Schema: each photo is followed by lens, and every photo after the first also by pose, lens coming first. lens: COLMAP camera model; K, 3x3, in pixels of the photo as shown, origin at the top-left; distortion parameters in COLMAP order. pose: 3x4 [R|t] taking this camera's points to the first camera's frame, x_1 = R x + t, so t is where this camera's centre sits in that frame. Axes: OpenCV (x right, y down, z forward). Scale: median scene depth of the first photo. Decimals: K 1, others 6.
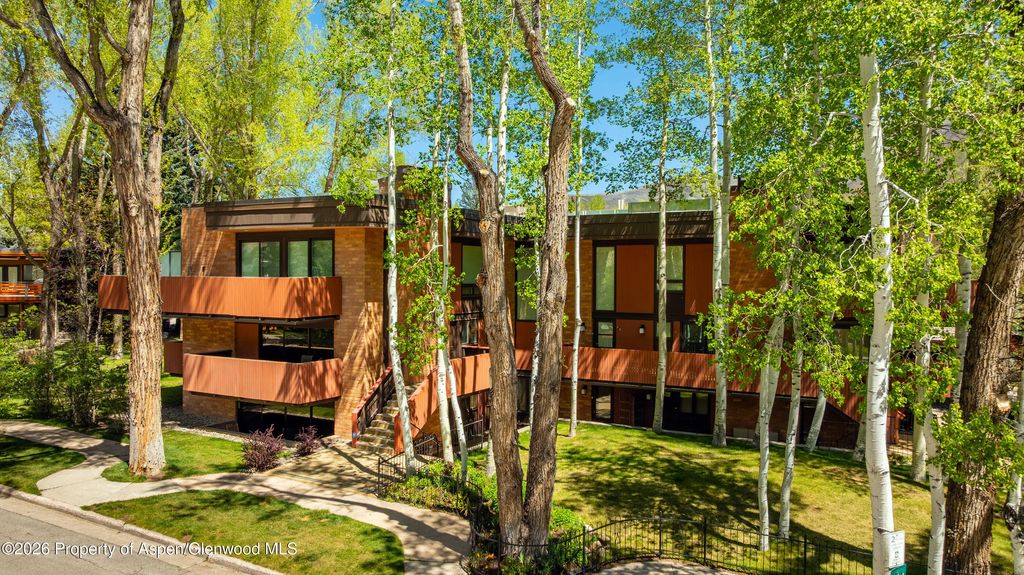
lens RADIAL K [[739.0, 0, 512.0], [0, 739.0, 287.5], [0, 0, 1]] dist [-0.039818, 0.048975]
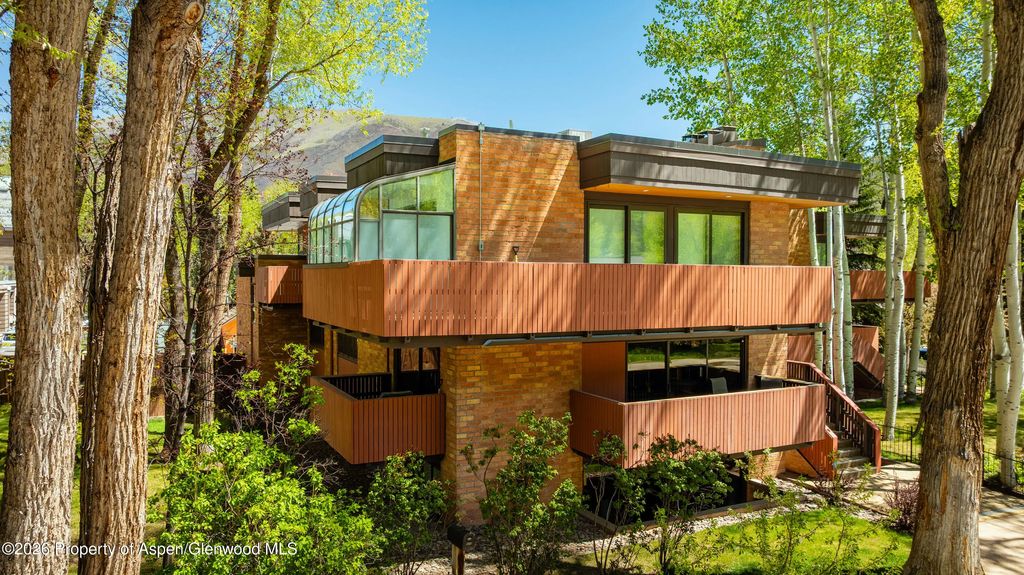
lens RADIAL K [[739.0, 0, 512.0], [0, 739.0, 287.5], [0, 0, 1]] dist [-0.039818, 0.048975]
pose [[0.560766, -0.018709, 0.827763, -0.953399], [0.011177, 0.999825, 0.015027, -0.006541], [-0.827899, 0.000825, 0.560877, 0.757534]]
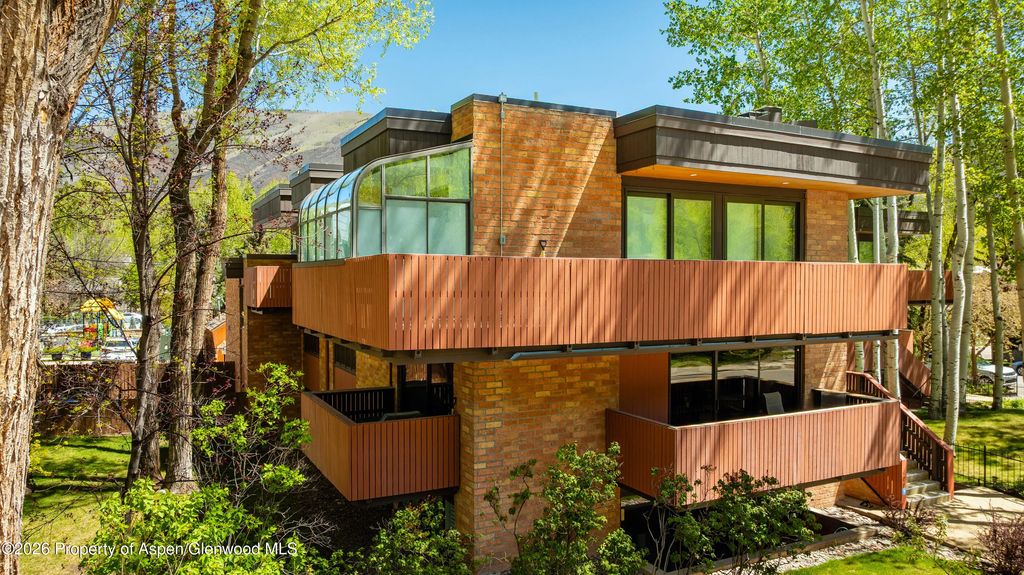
lens RADIAL K [[739.0, 0, 512.0], [0, 739.0, 287.5], [0, 0, 1]] dist [-0.039818, 0.048975]
pose [[0.558524, -0.017617, 0.829301, -0.887212], [0.013332, 0.999836, 0.012260, -0.004884], [-0.829381, 0.004209, 0.558667, 0.826008]]
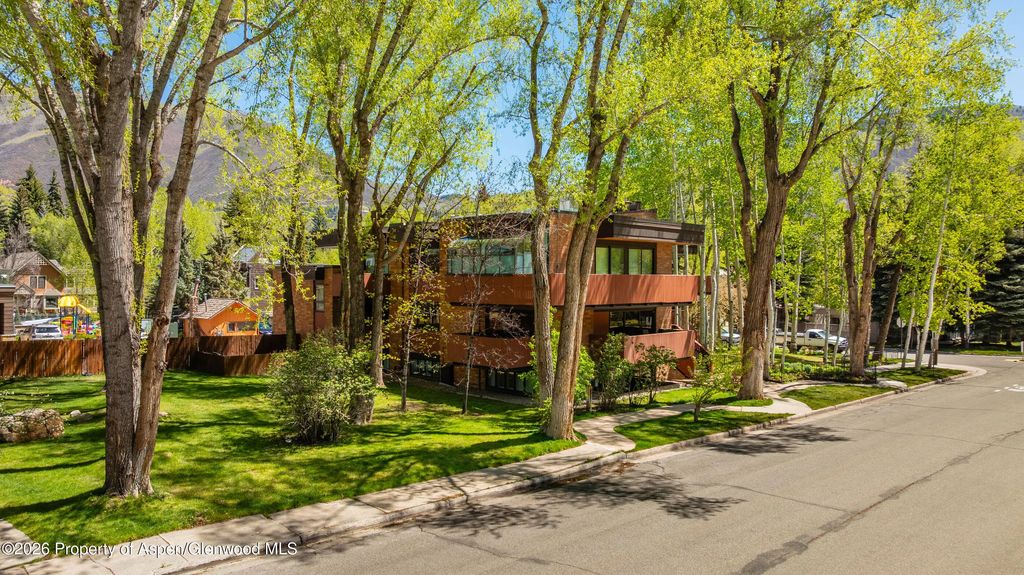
lens RADIAL K [[739.0, 0, 512.0], [0, 739.0, 287.5], [0, 0, 1]] dist [-0.039818, 0.048975]
pose [[0.297069, -0.018620, 0.954675, -1.697847], [0.009201, 0.999819, 0.016637, -0.015771], [-0.954812, 0.003842, 0.297186, 0.808255]]
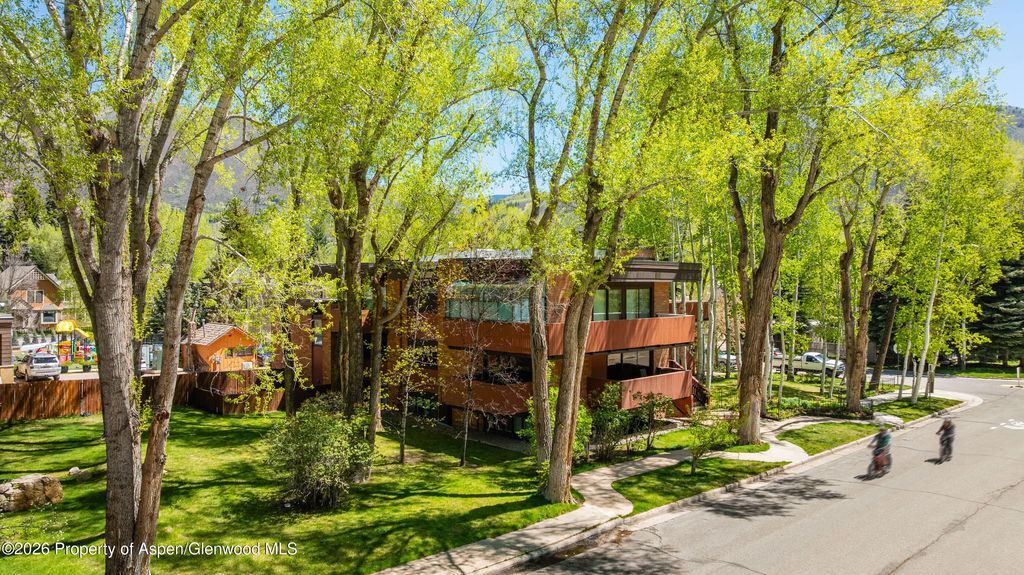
lens RADIAL K [[739.0, 0, 512.0], [0, 739.0, 287.5], [0, 0, 1]] dist [-0.039818, 0.048975]
pose [[0.294204, -0.018434, 0.955565, -1.699993], [0.010088, 0.999818, 0.016182, -0.091282], [-0.955689, 0.004879, 0.294337, 0.806954]]
